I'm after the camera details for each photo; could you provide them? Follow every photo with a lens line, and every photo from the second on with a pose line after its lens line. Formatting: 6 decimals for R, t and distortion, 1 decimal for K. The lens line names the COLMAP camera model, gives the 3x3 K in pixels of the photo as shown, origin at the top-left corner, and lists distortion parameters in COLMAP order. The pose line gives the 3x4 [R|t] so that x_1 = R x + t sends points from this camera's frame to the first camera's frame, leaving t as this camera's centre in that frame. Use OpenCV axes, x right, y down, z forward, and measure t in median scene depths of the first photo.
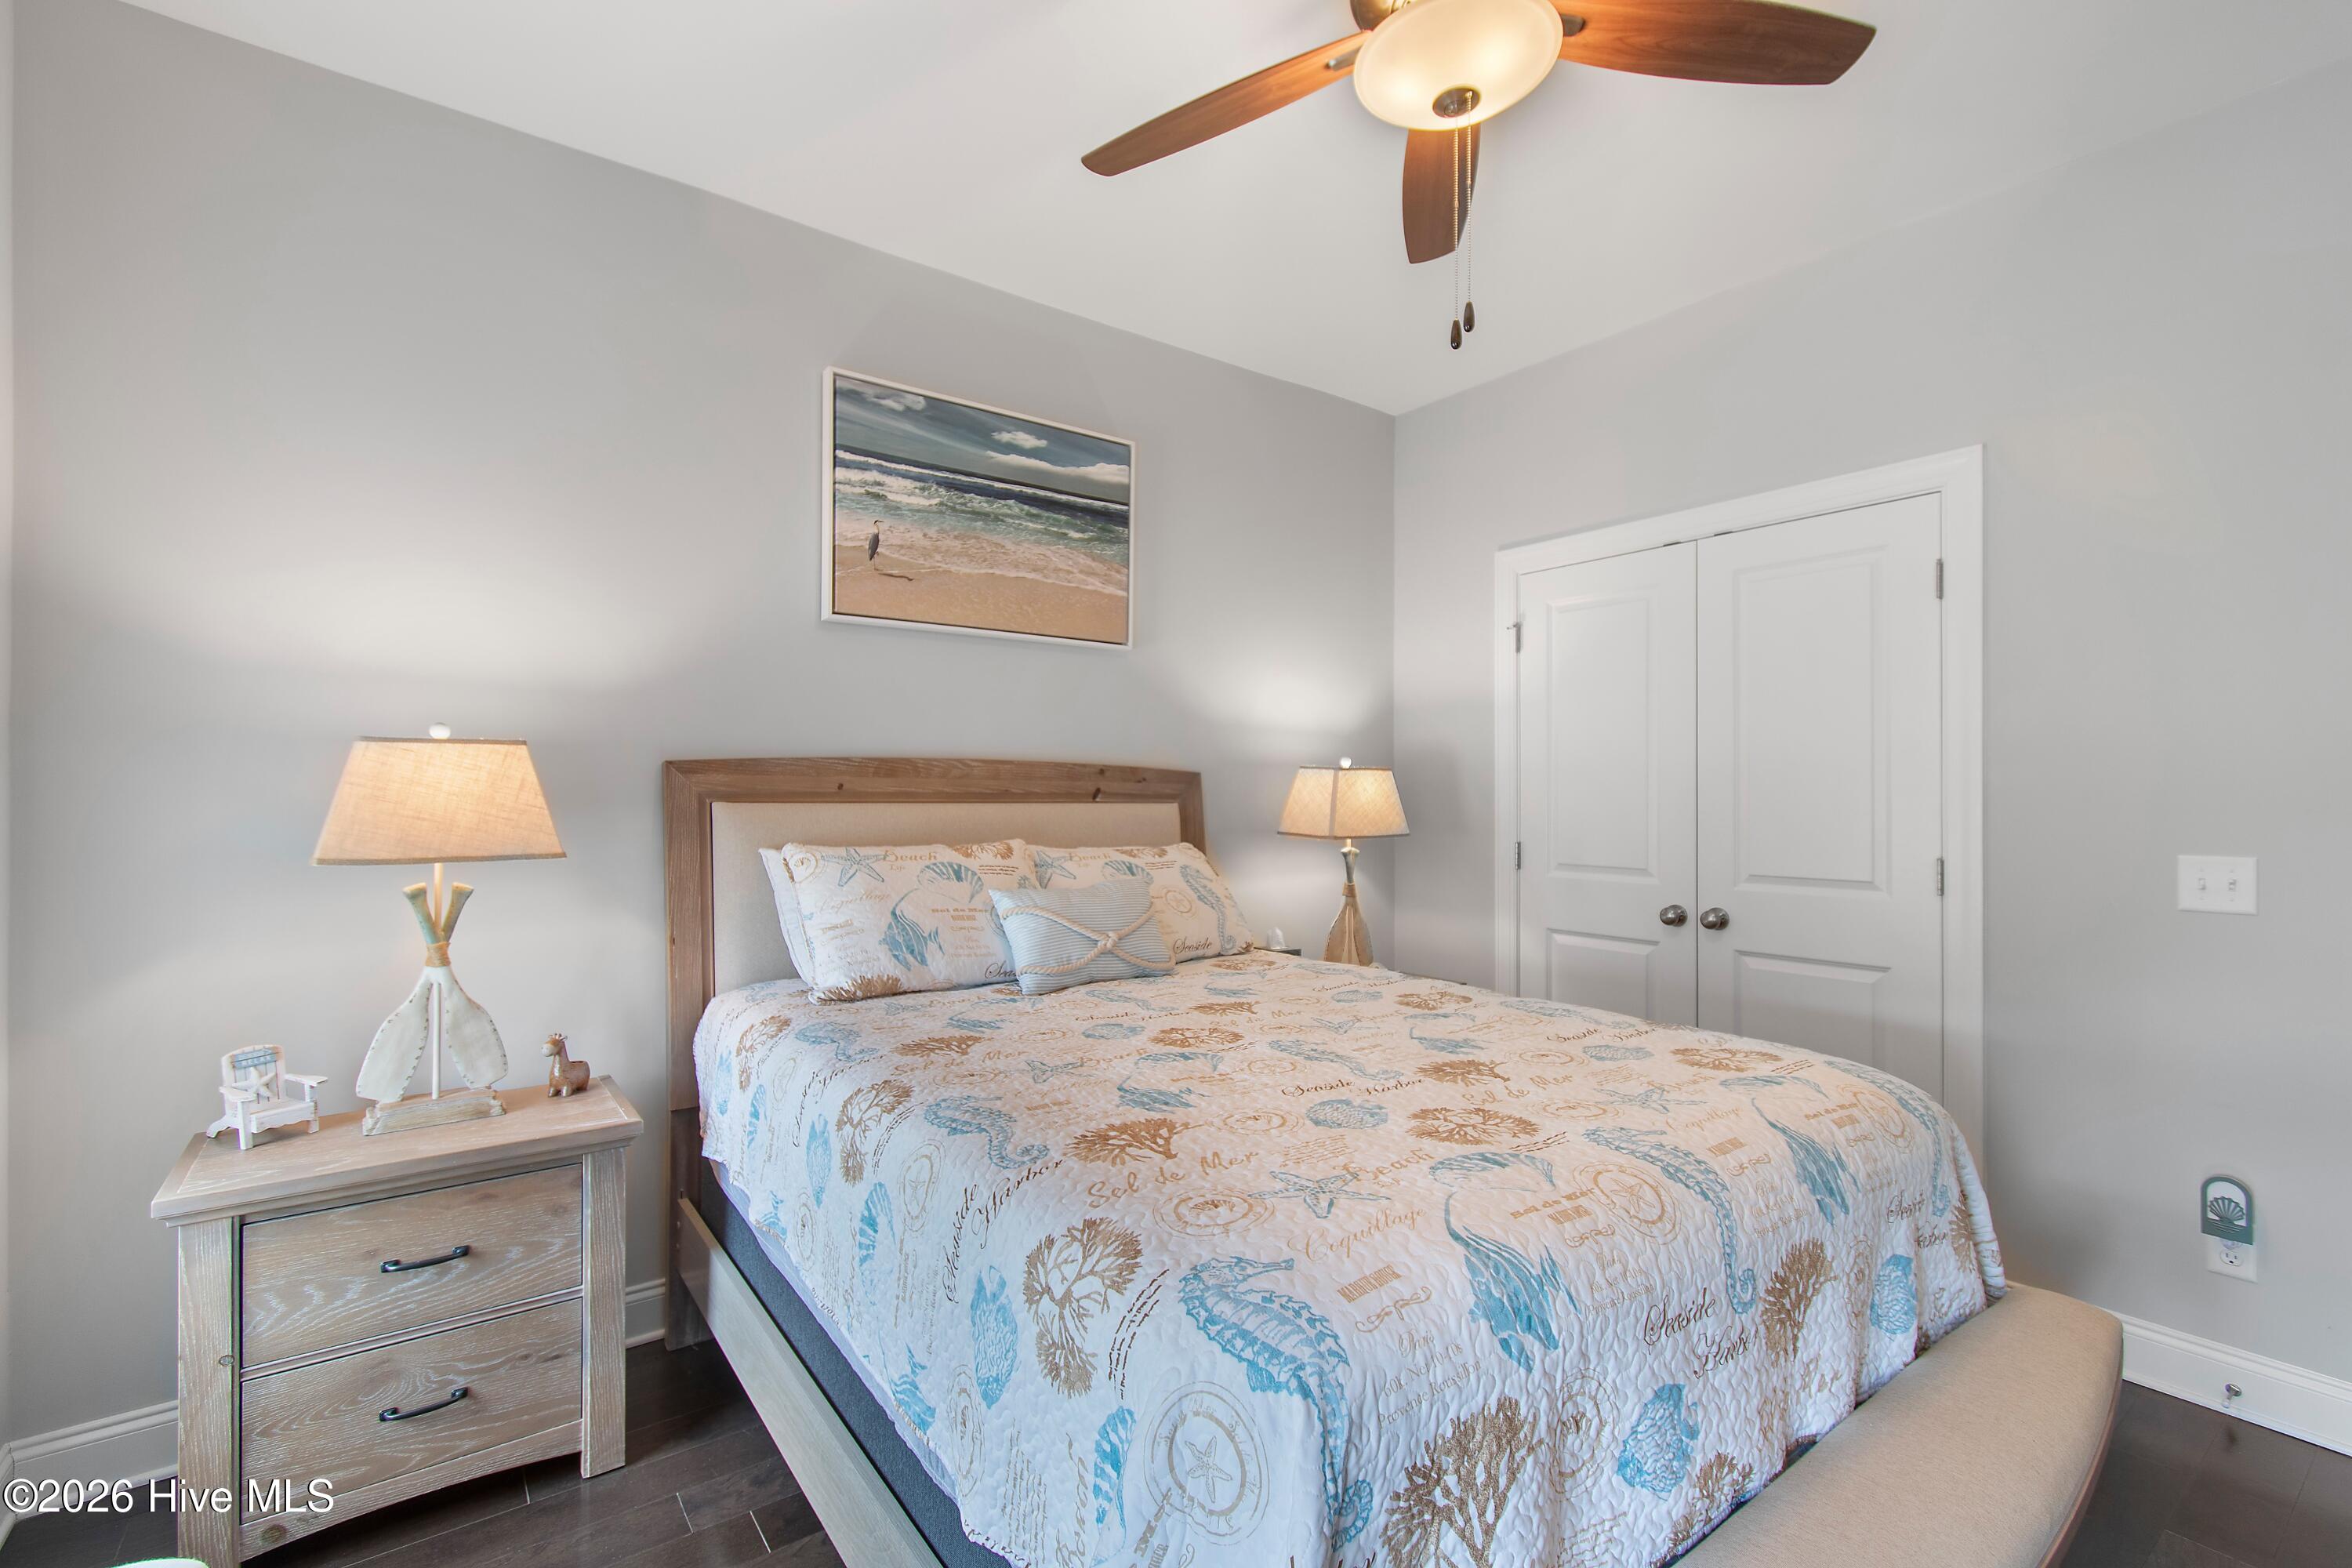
lens RADIAL K [[1045.3, 0, 1179.3], [0, 1045.3, 795.6], [0, 0, 1]] dist [0.000973, -0.001238]
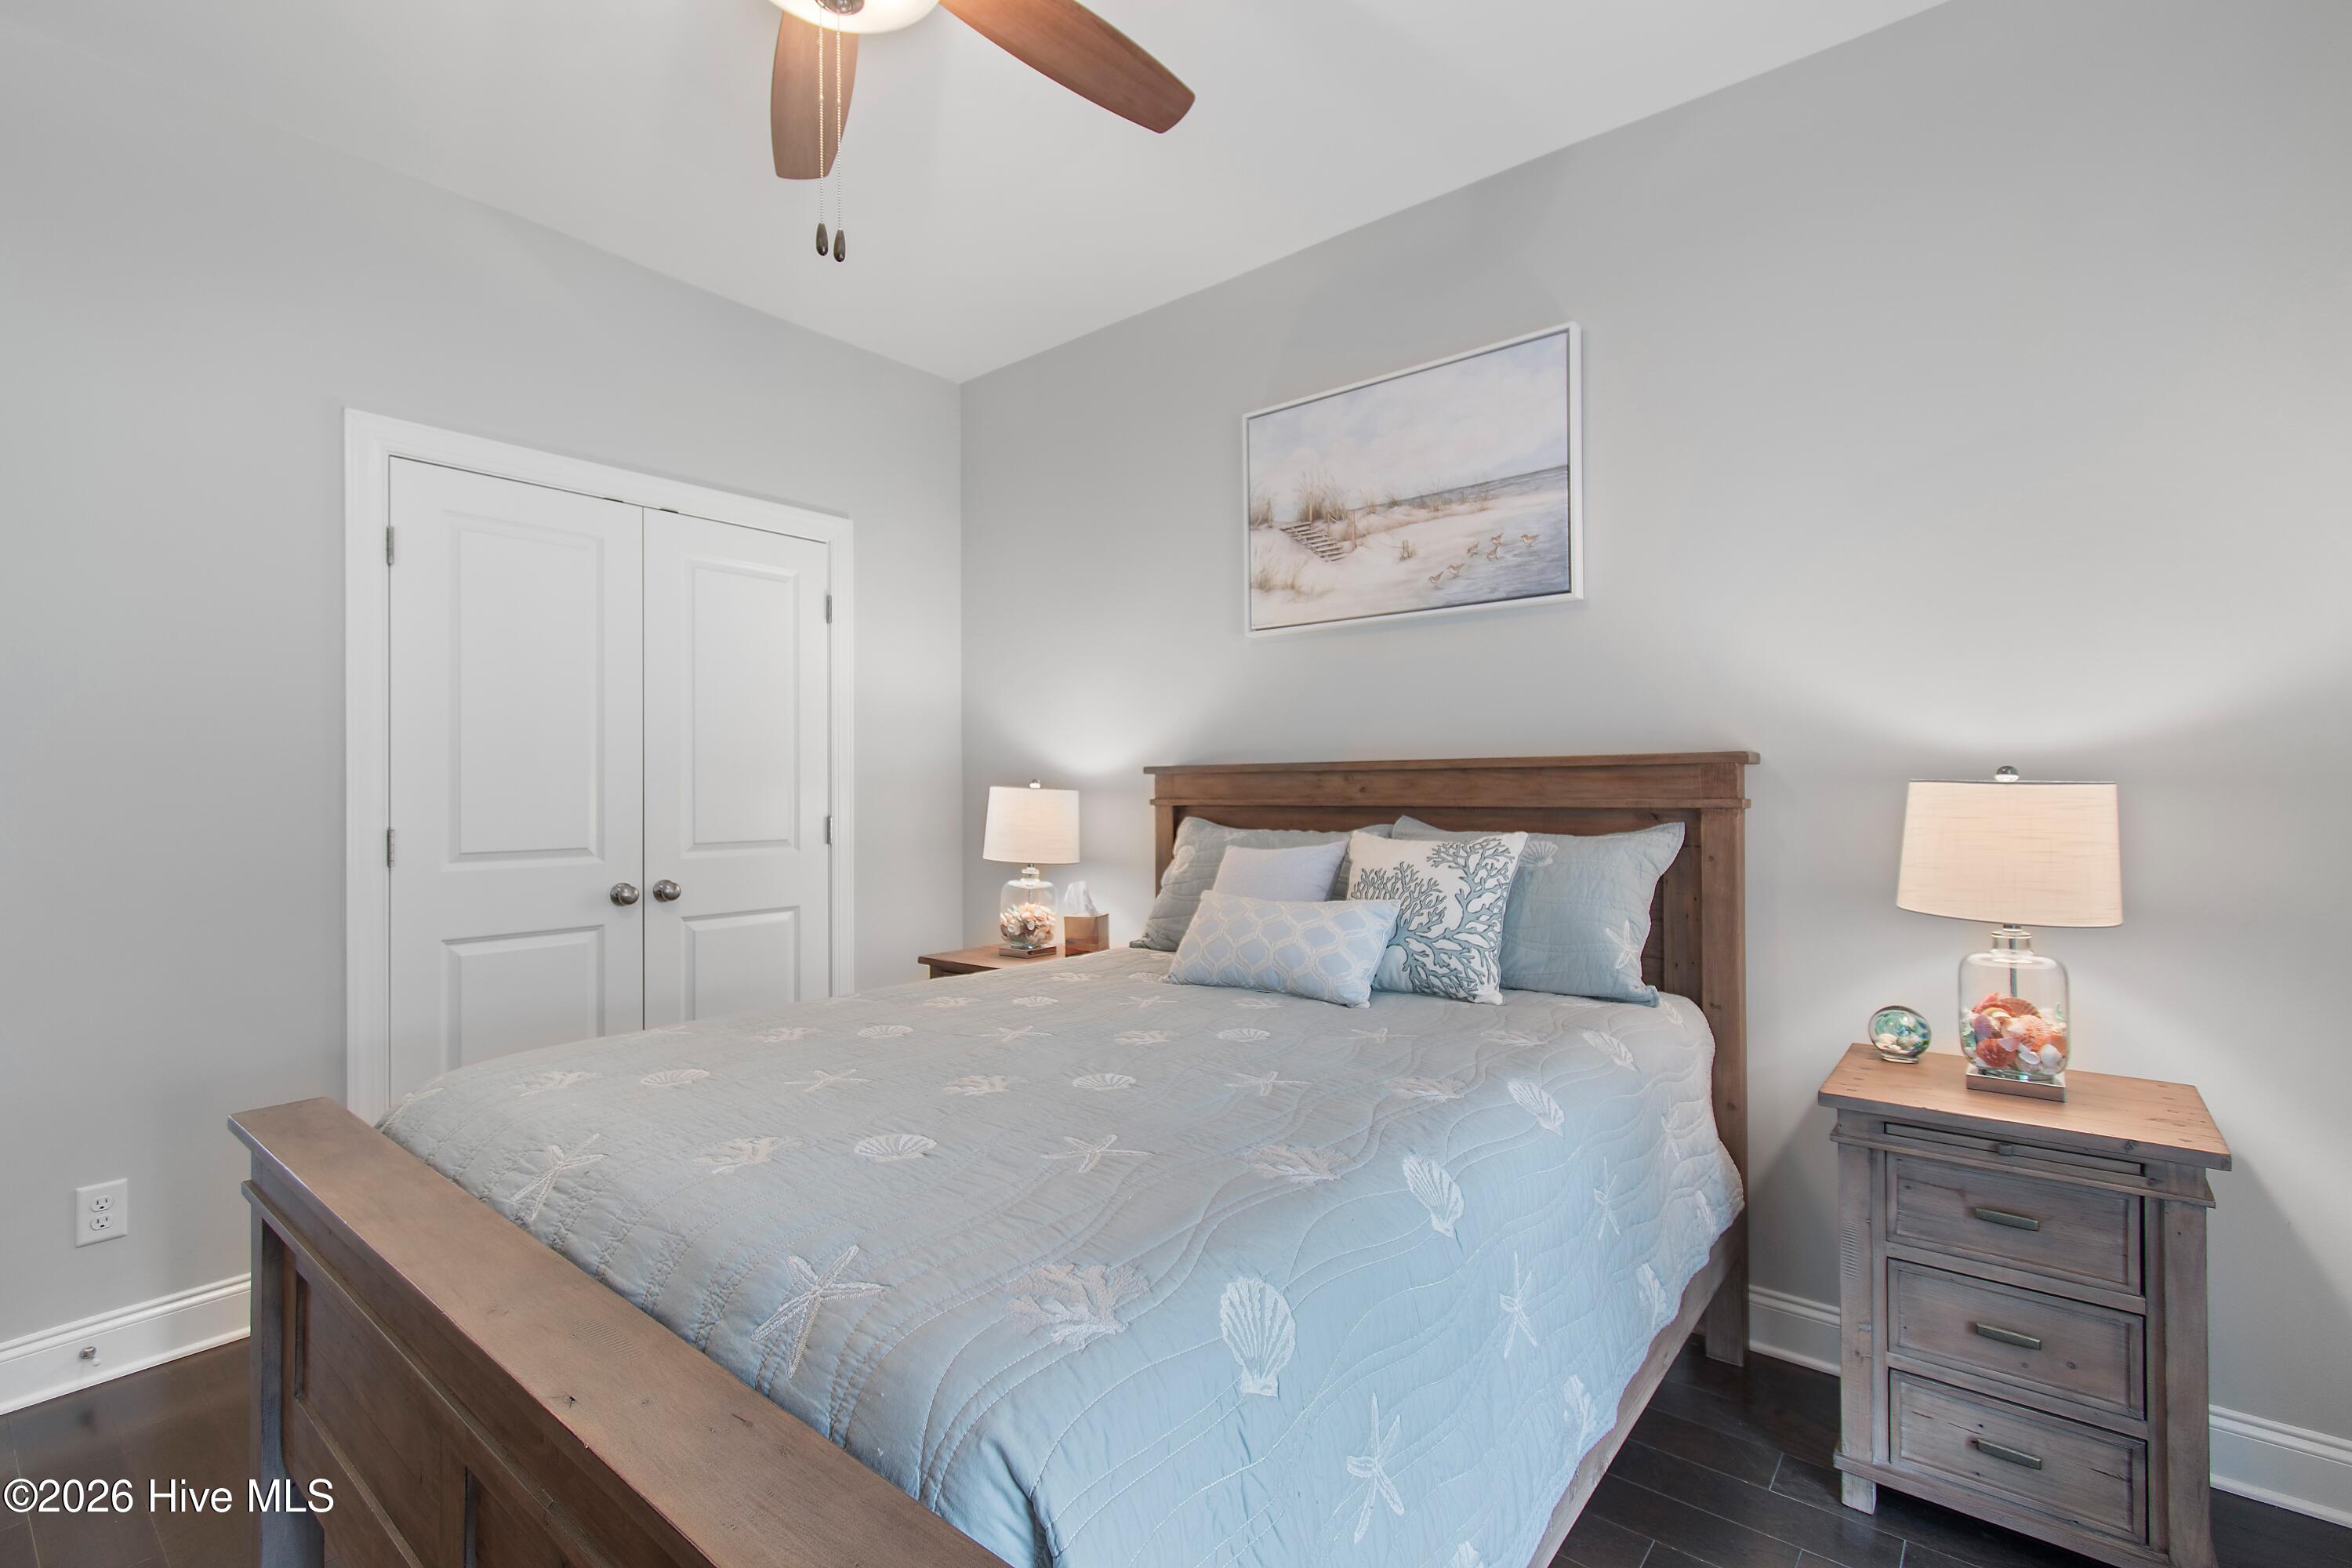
lens RADIAL K [[1045.3, 0, 1179.8], [0, 1045.3, 775.1], [0, 0, 1]] dist [0.000973, -0.001238]
pose [[-0.253662, -0.000962, 0.967293, -0.582809], [-0.005531, 0.999985, -0.000456, 0.003733], [-0.967277, -0.005466, -0.253663, 0.767179]]
